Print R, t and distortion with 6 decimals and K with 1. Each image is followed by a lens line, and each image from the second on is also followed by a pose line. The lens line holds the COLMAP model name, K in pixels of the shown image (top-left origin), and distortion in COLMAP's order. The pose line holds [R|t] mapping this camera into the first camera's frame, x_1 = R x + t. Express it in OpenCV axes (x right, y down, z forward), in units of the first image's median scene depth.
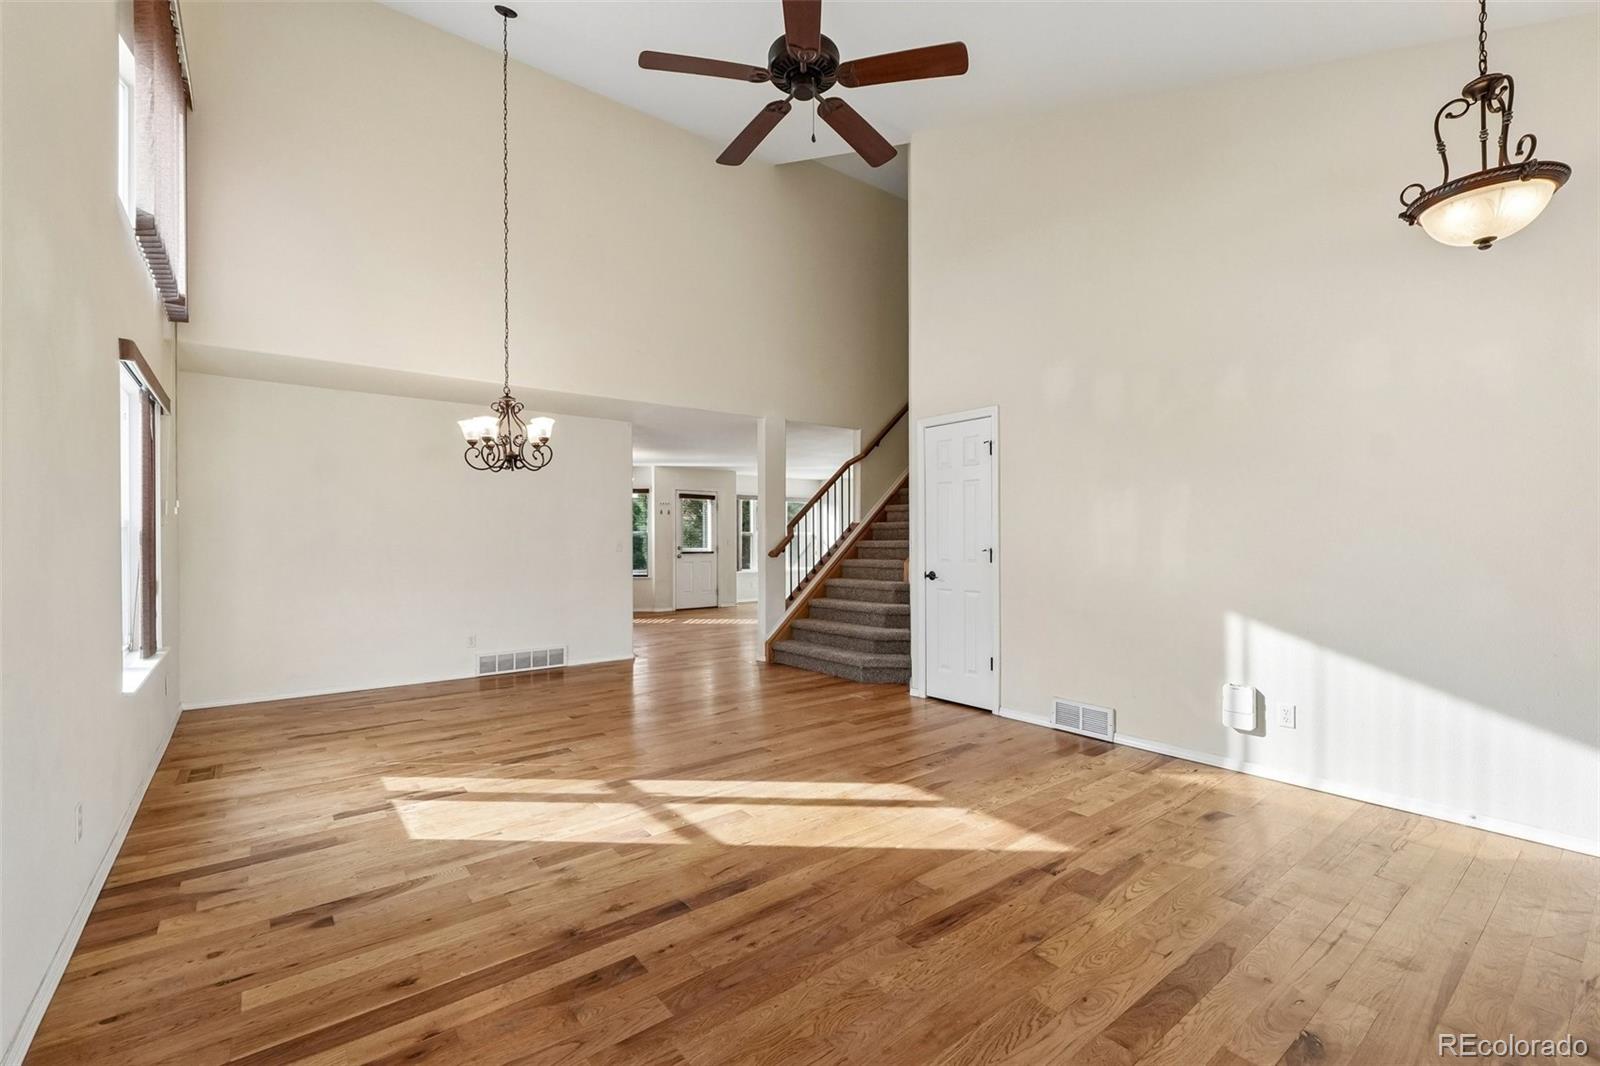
lens RADIAL K [[678.8, 0, 797.5], [0, 678.8, 547.8], [0, 0, 1]] dist [-0.000177, -0.000051]
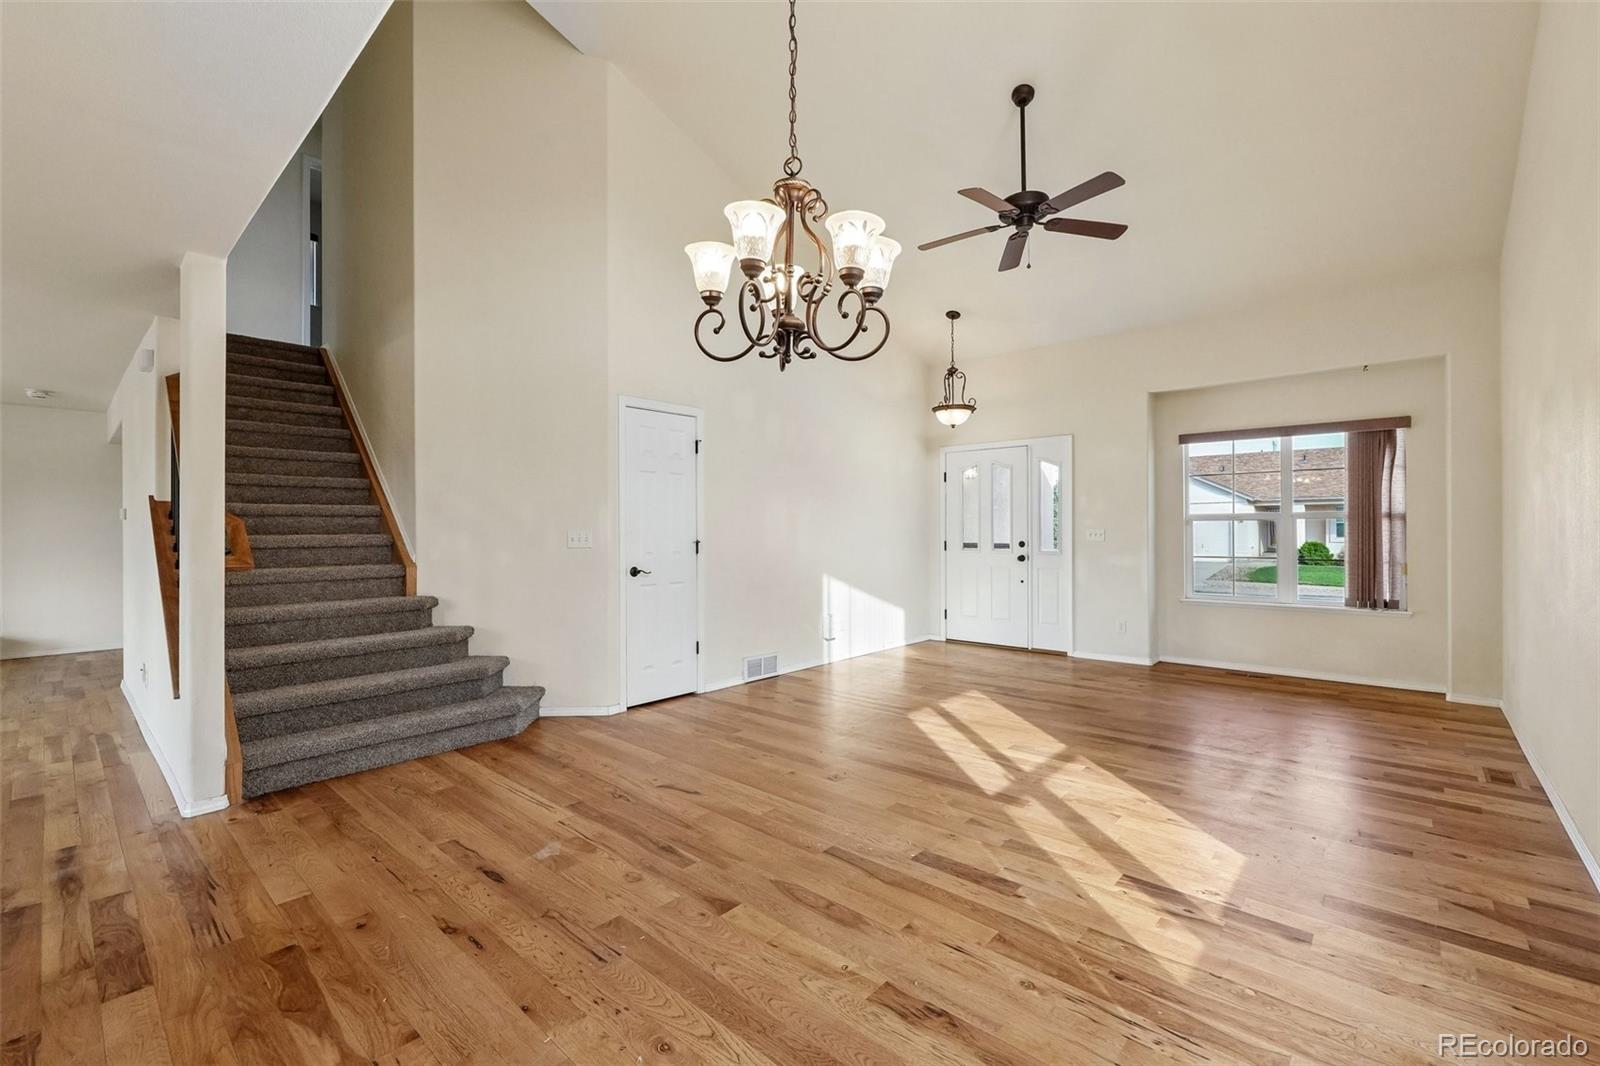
lens RADIAL K [[678.8, 0, 797.5], [0, 678.8, 547.8], [0, 0, 1]] dist [-0.000177, -0.000051]
pose [[-0.173347, -0.019568, 0.984666, -1.159729], [0.015101, 0.999632, 0.022524, -0.013368], [-0.984745, 0.018774, -0.172987, 1.494273]]
